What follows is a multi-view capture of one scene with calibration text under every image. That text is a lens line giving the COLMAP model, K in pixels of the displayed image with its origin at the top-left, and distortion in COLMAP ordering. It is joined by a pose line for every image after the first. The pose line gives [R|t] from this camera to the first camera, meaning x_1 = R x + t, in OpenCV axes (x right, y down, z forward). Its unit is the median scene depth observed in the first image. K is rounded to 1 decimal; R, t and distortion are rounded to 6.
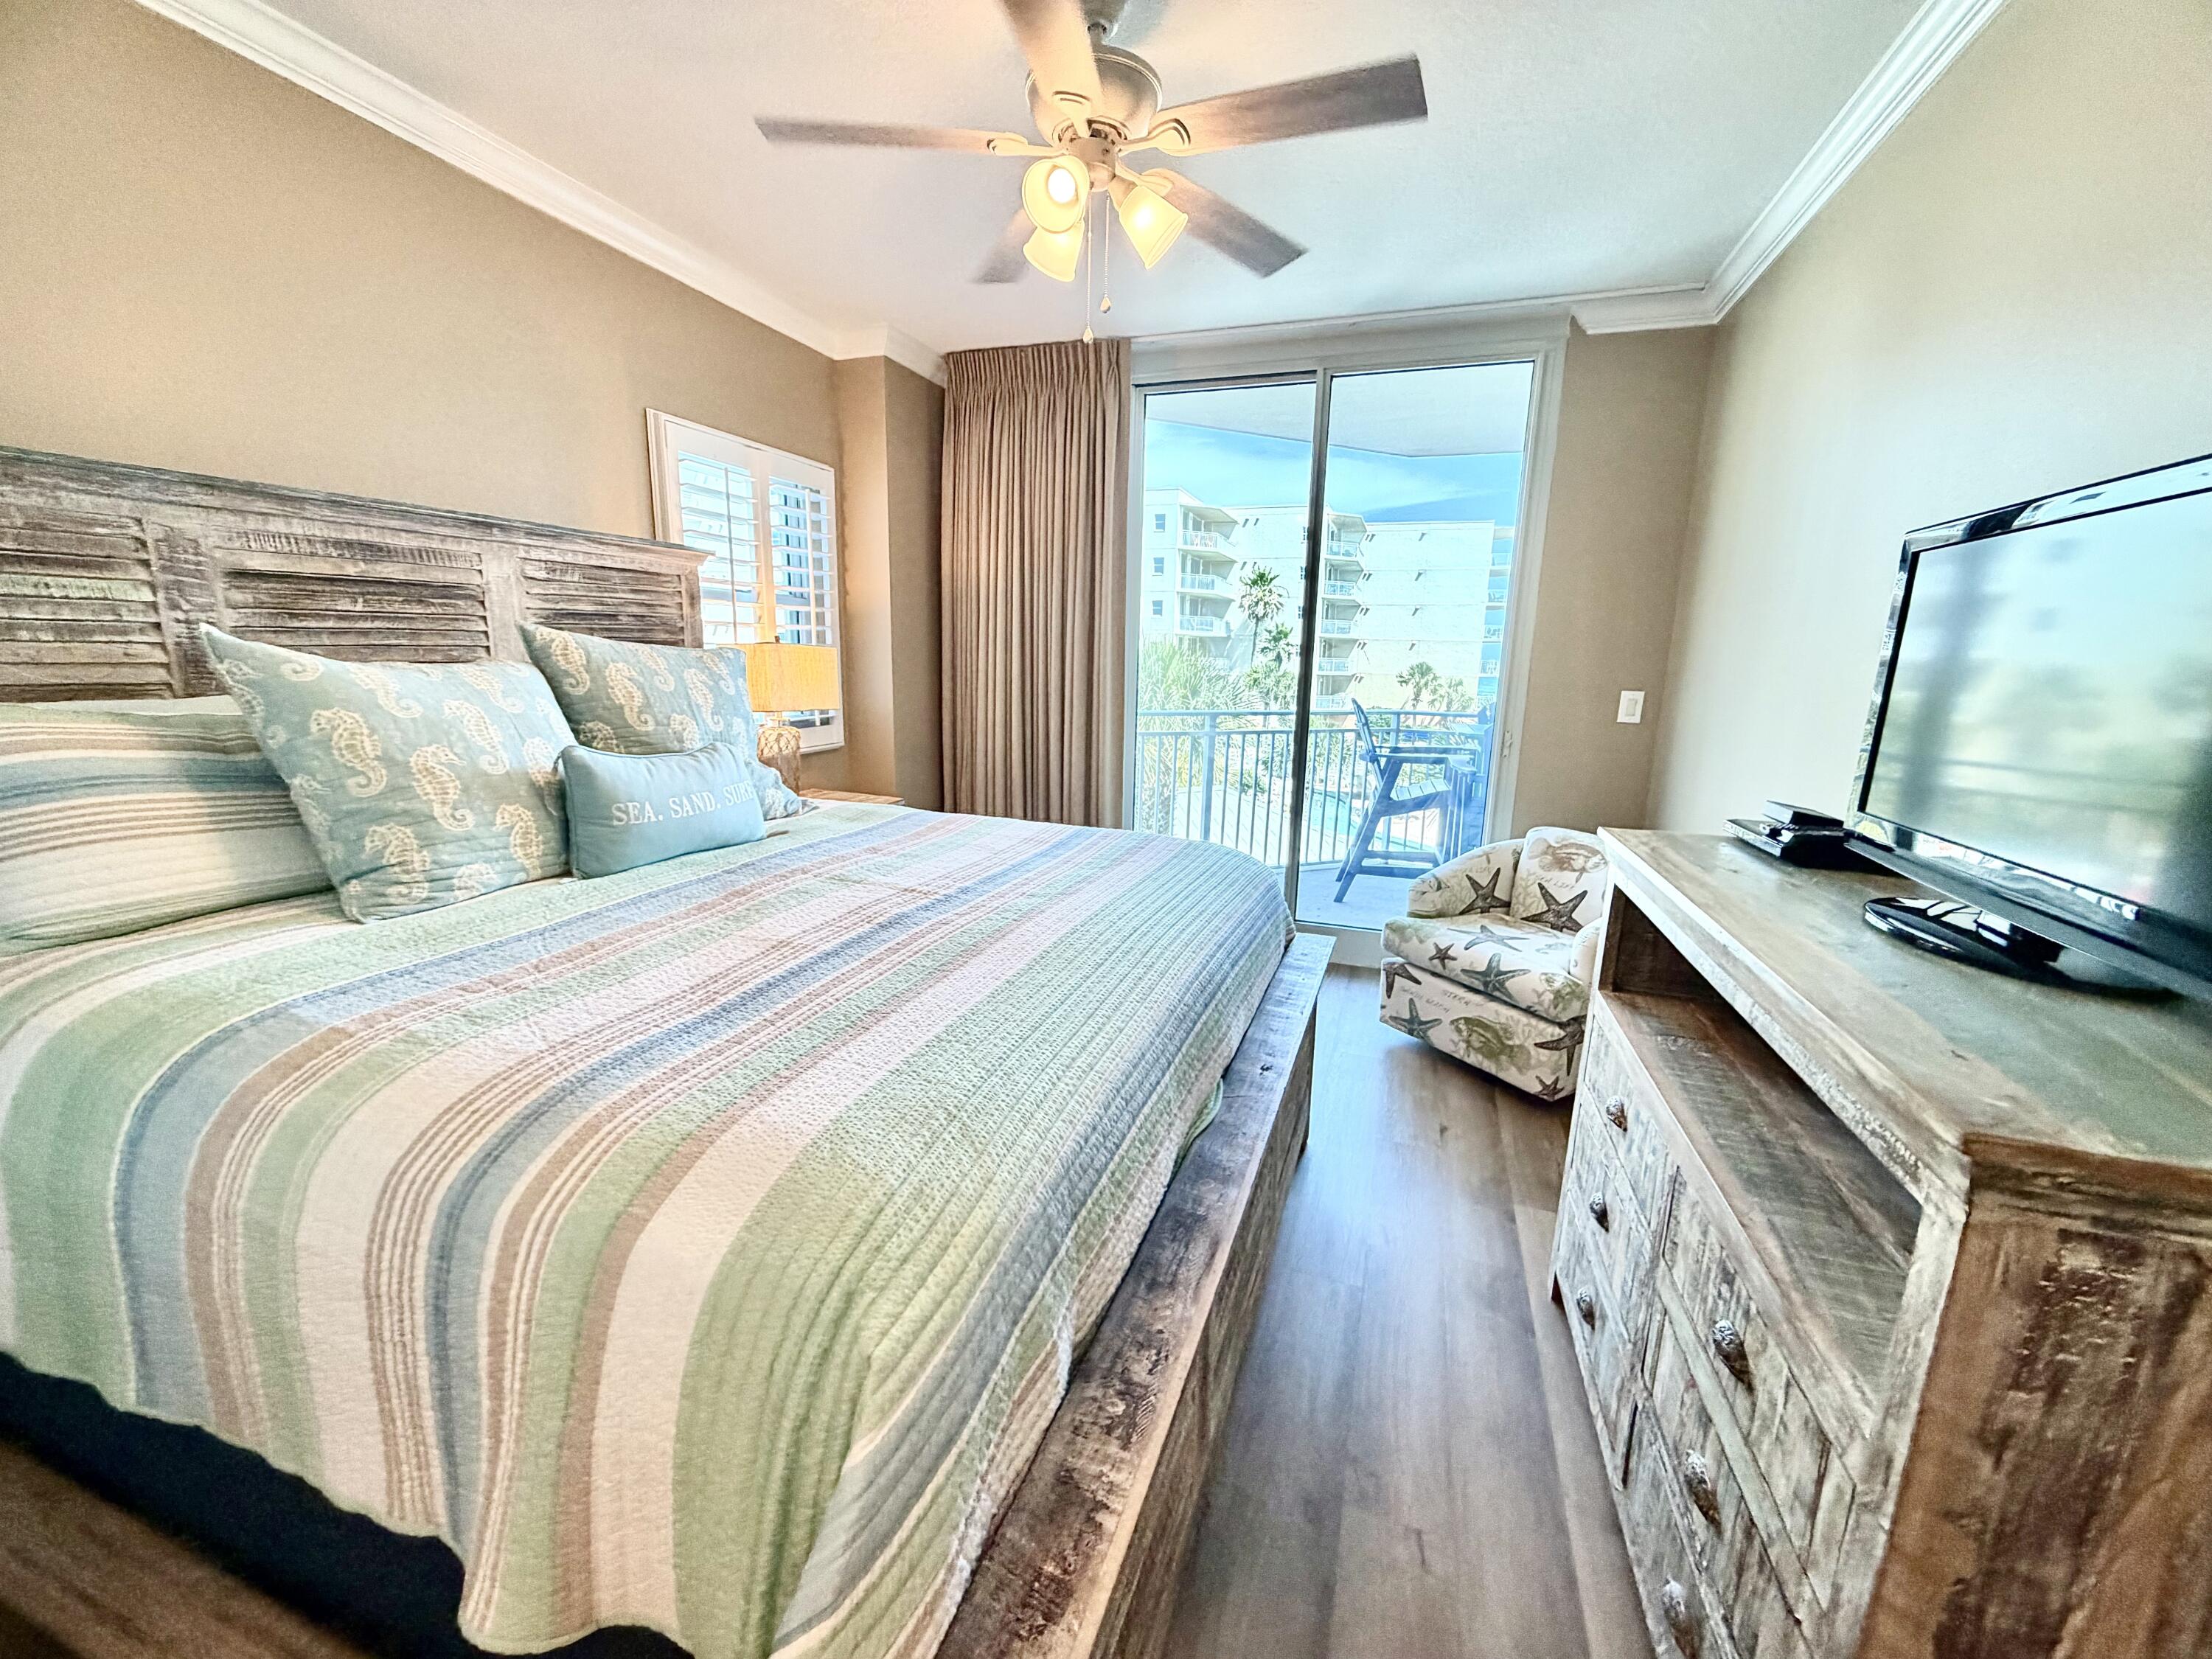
lens RADIAL K [[884.7, 0, 1098.7], [0, 884.7, 831.5], [0, 0, 1]] dist [-0.002279, 0.000764]
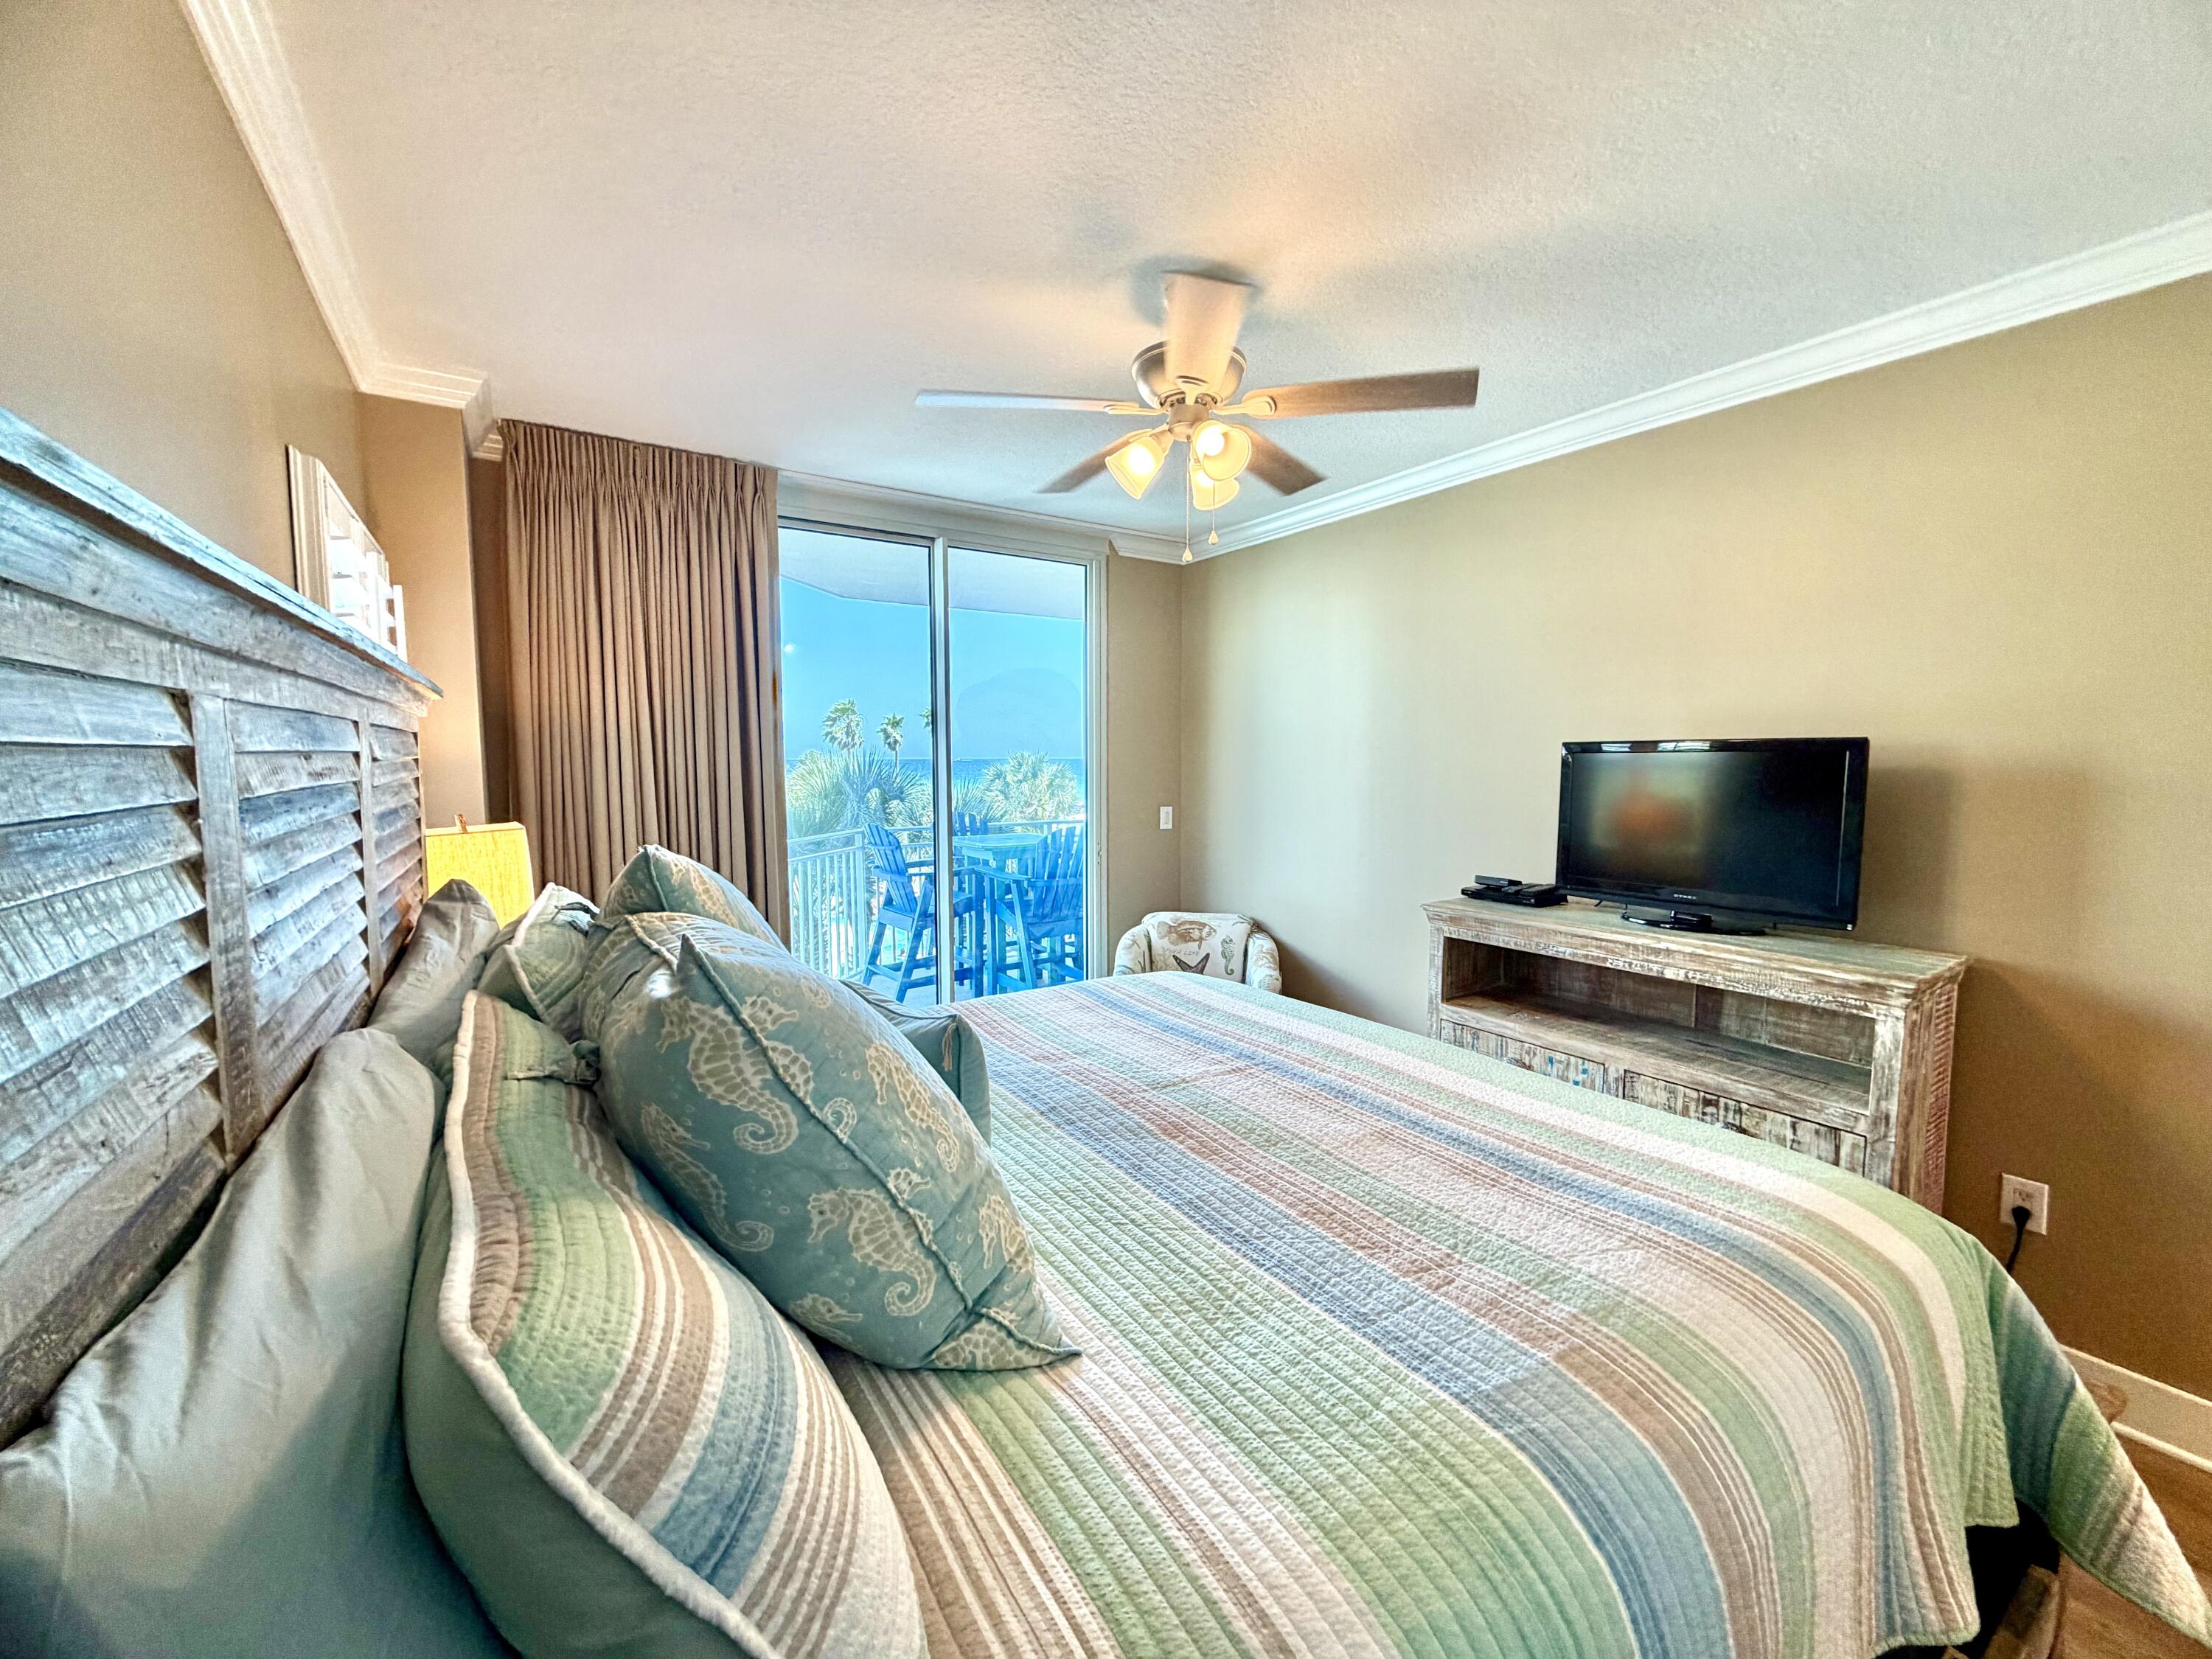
lens RADIAL K [[884.7, 0, 1098.7], [0, 884.7, 831.5], [0, 0, 1]] dist [-0.002279, 0.000764]
pose [[0.601818, -0.089699, 0.793580, -0.585887], [0.173117, 0.984699, -0.019984, -0.113809], [-0.779645, 0.149409, 0.608137, 0.246195]]
